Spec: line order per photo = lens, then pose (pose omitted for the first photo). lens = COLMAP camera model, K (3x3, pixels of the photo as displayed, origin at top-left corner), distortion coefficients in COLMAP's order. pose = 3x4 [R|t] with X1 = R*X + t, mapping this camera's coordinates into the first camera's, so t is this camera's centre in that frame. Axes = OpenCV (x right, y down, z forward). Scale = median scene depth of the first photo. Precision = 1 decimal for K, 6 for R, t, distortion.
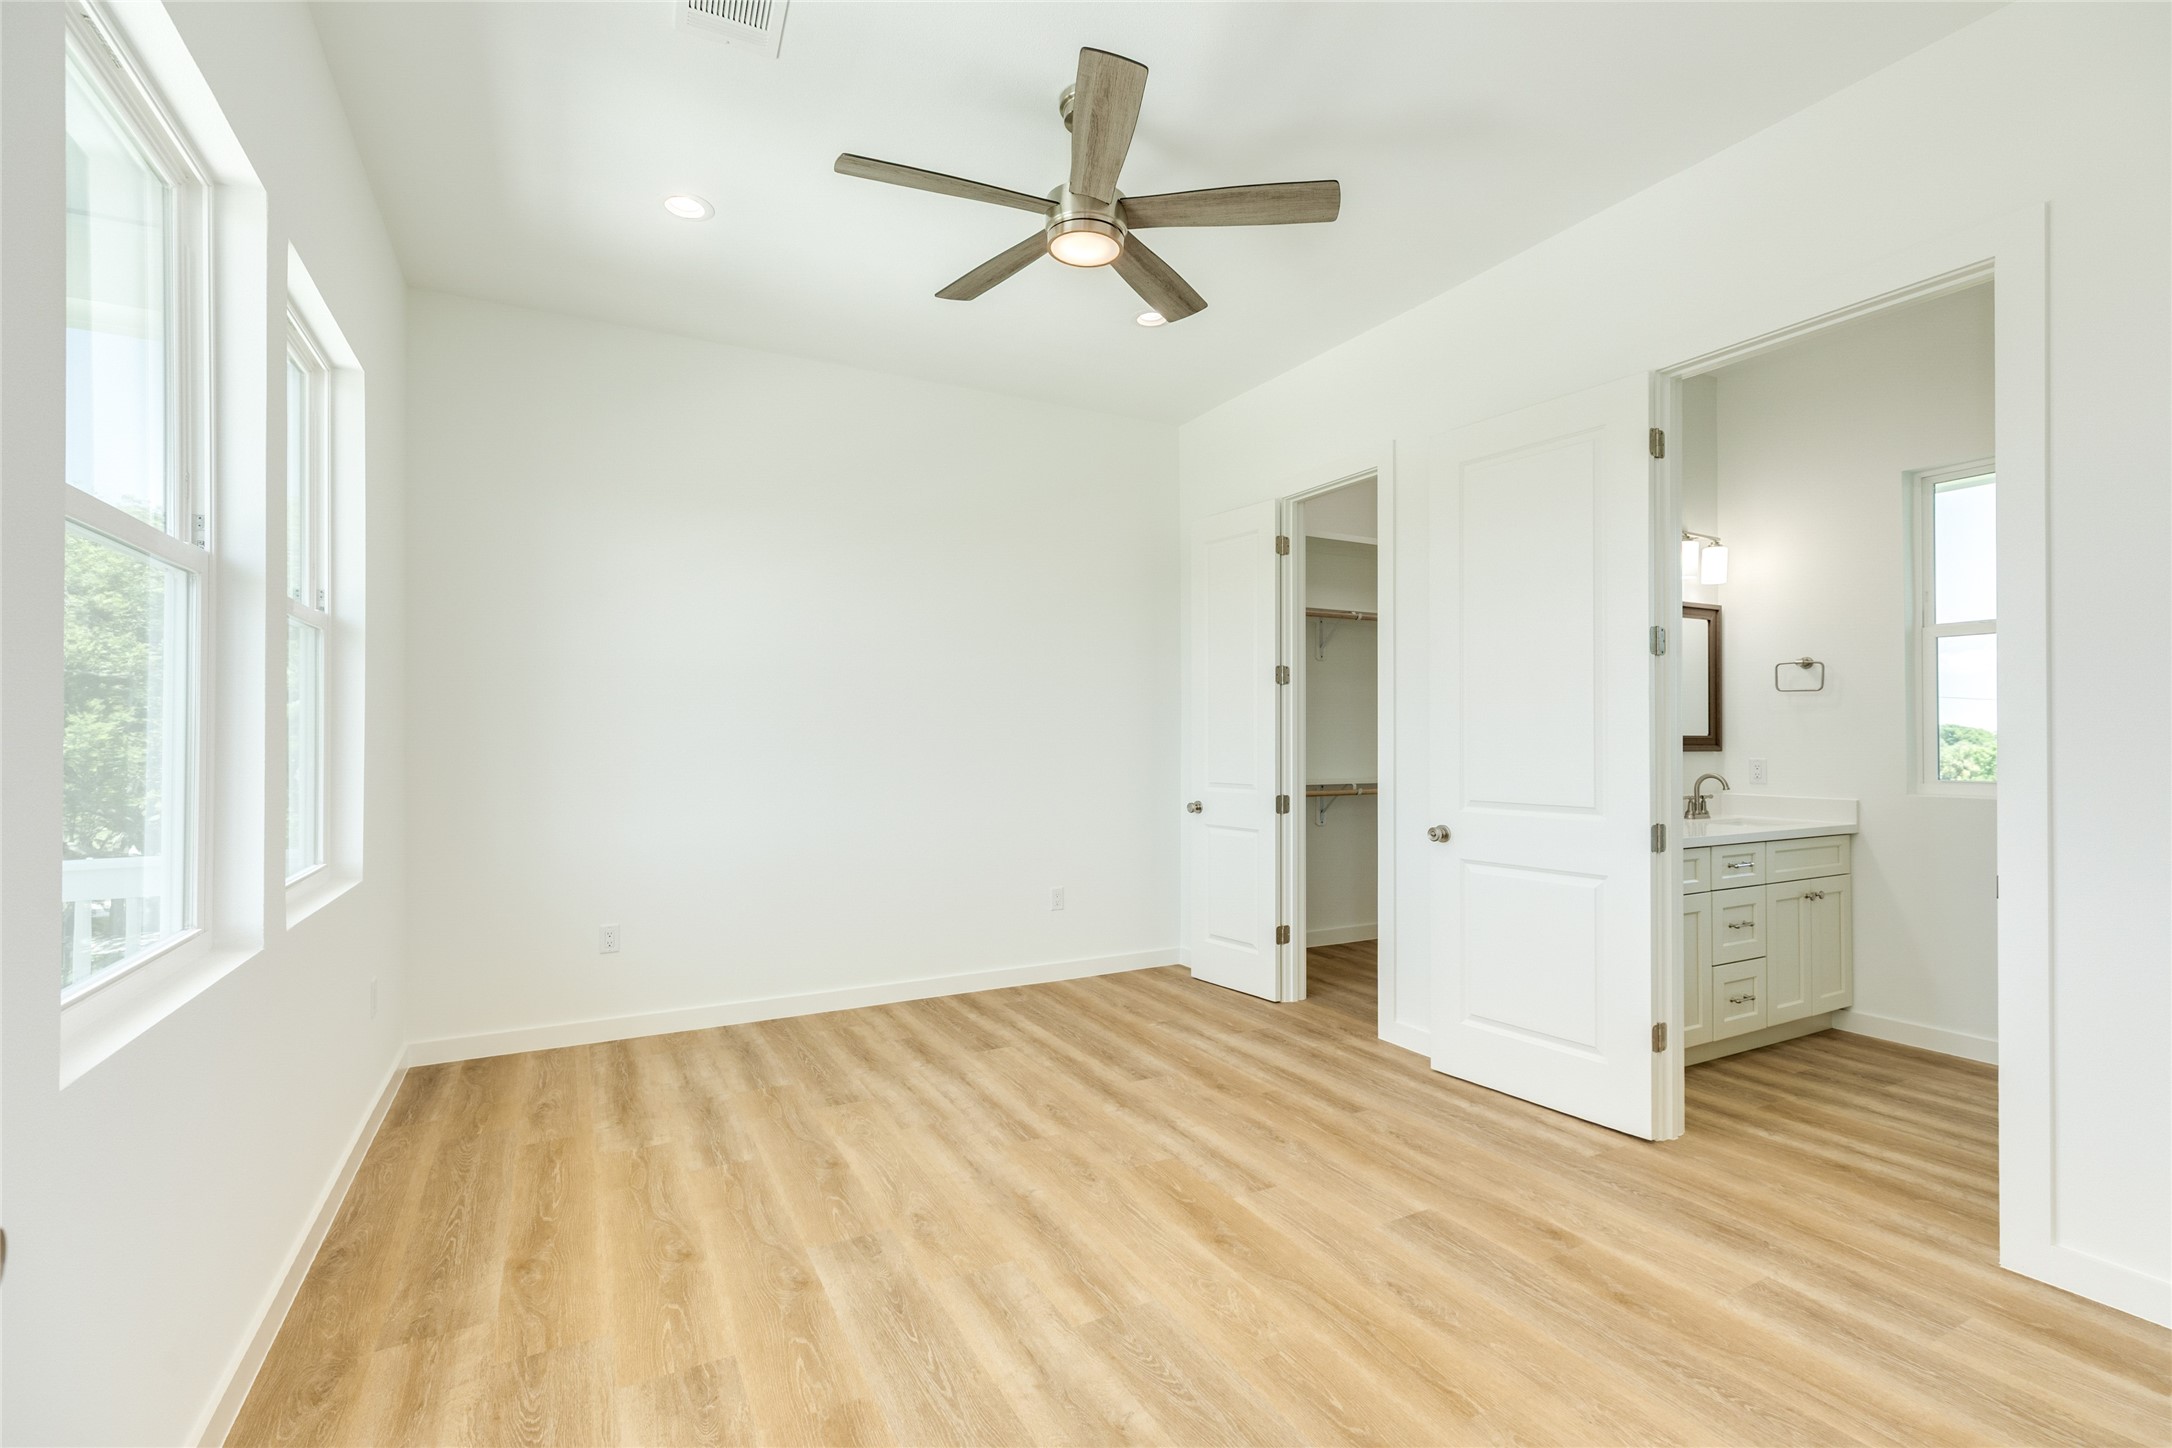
lens RADIAL K [[972.9, 0, 1085.7], [0, 972.9, 724.4], [0, 0, 1]] dist [0.002919, -0.001079]
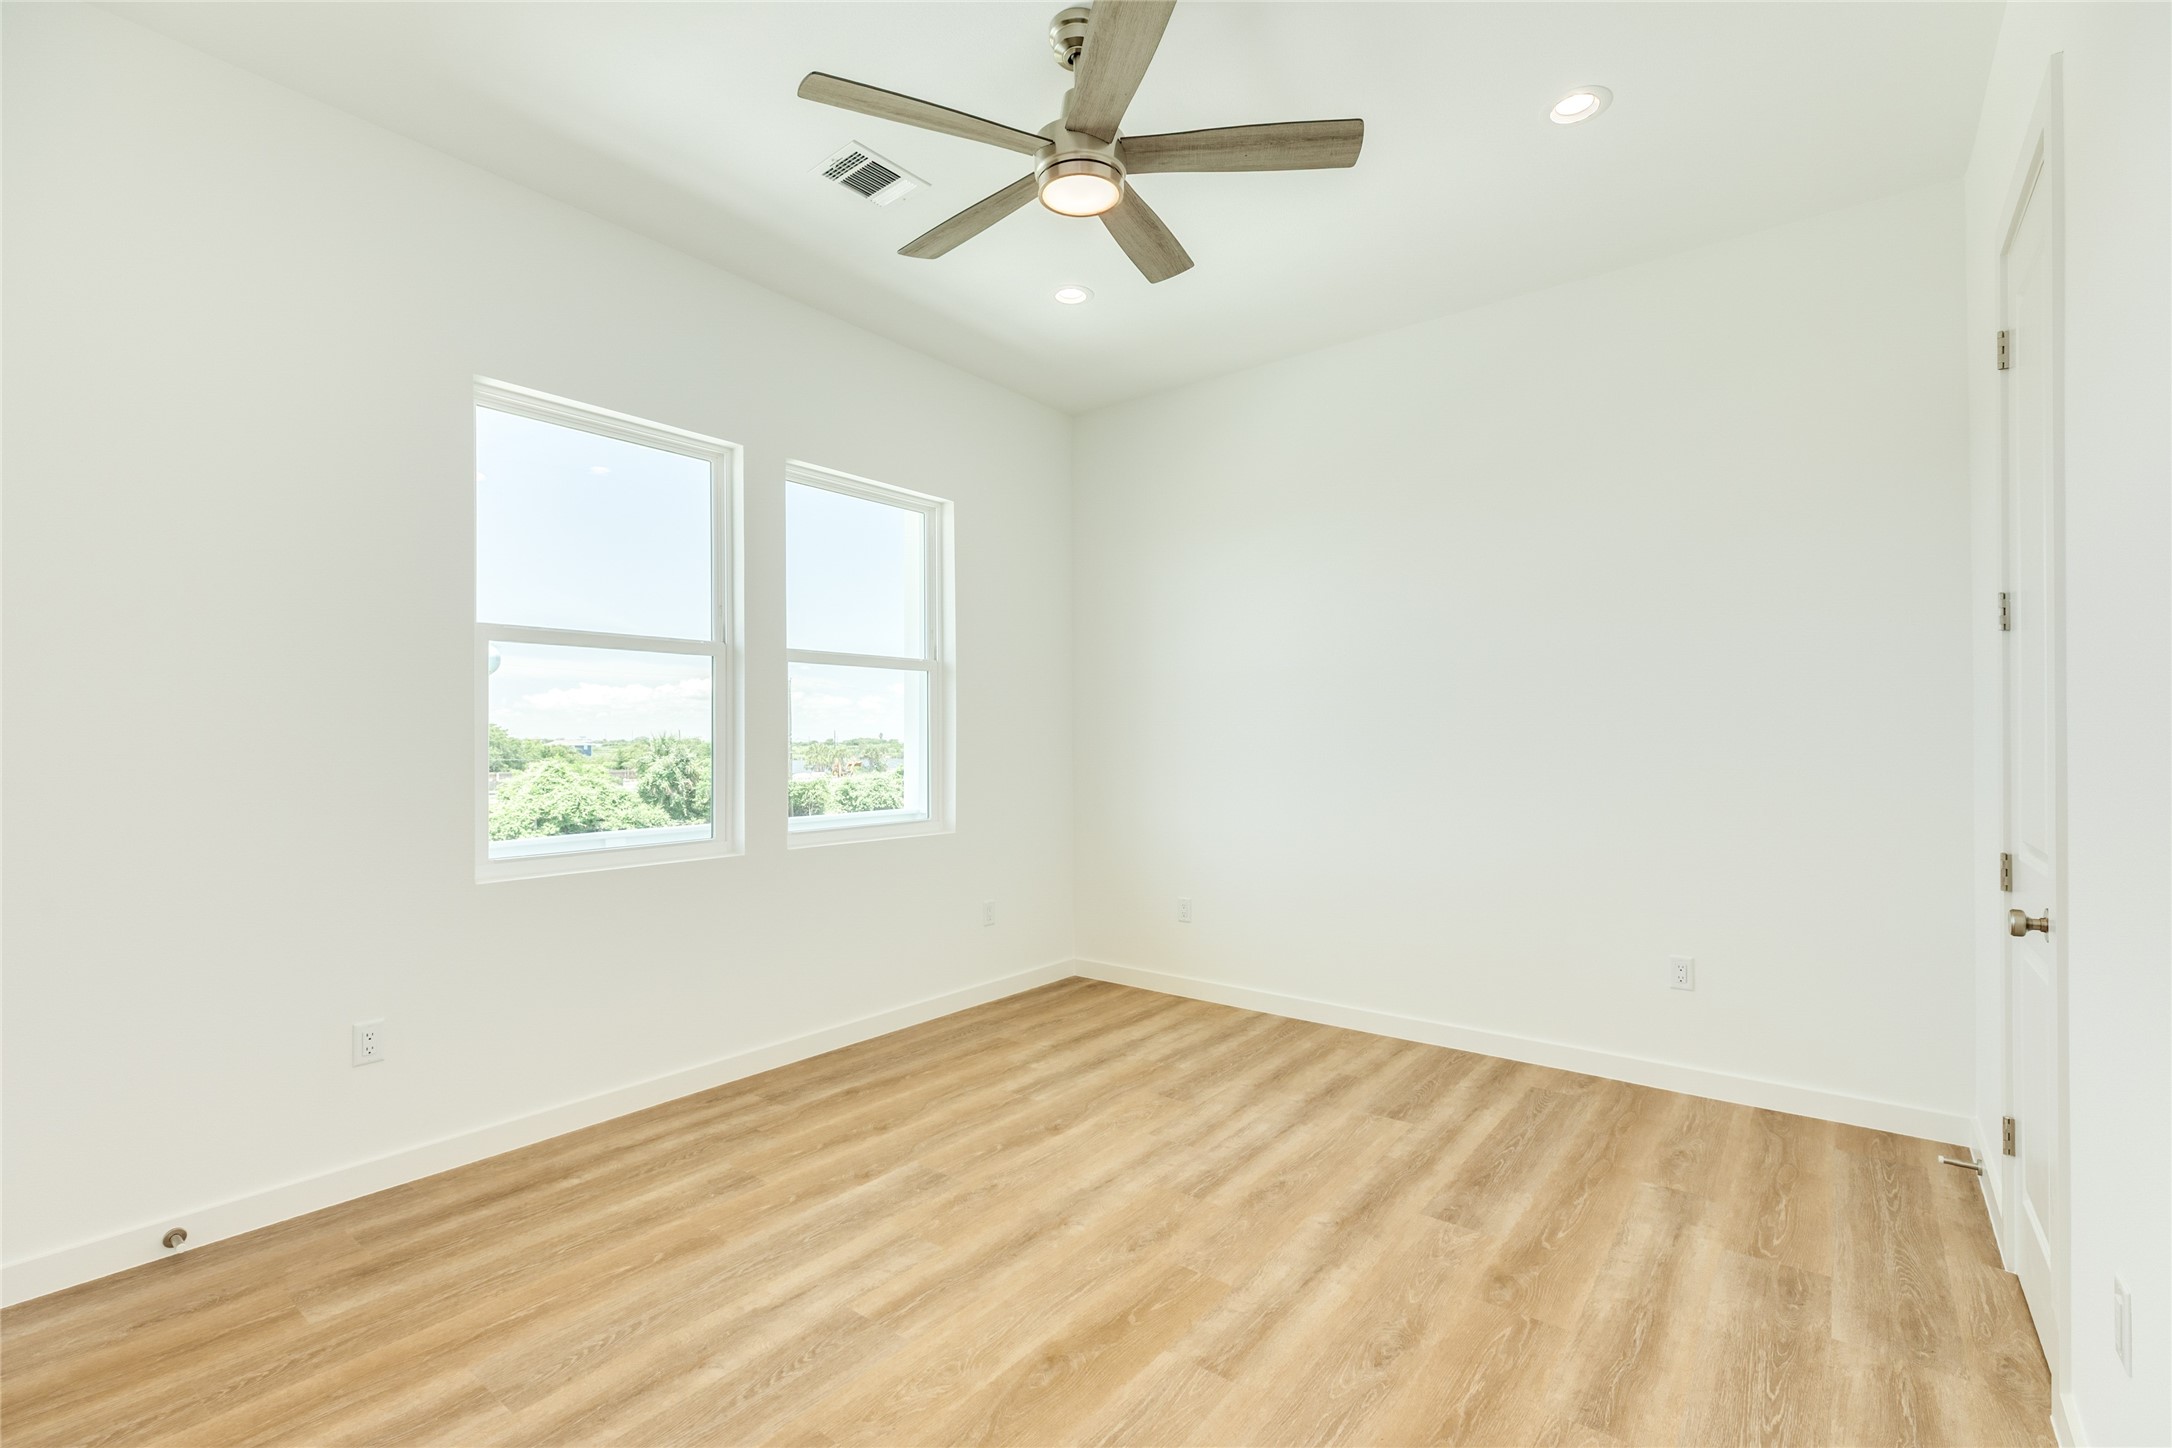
lens RADIAL K [[972.9, 0, 1092.8], [0, 972.9, 720.6], [0, 0, 1]] dist [0.002919, -0.001079]
pose [[0.399055, -0.015466, -0.916796, 0.660163], [0.013891, 0.999845, -0.010820, 0.002409], [0.916822, -0.008418, 0.399208, 0.514874]]
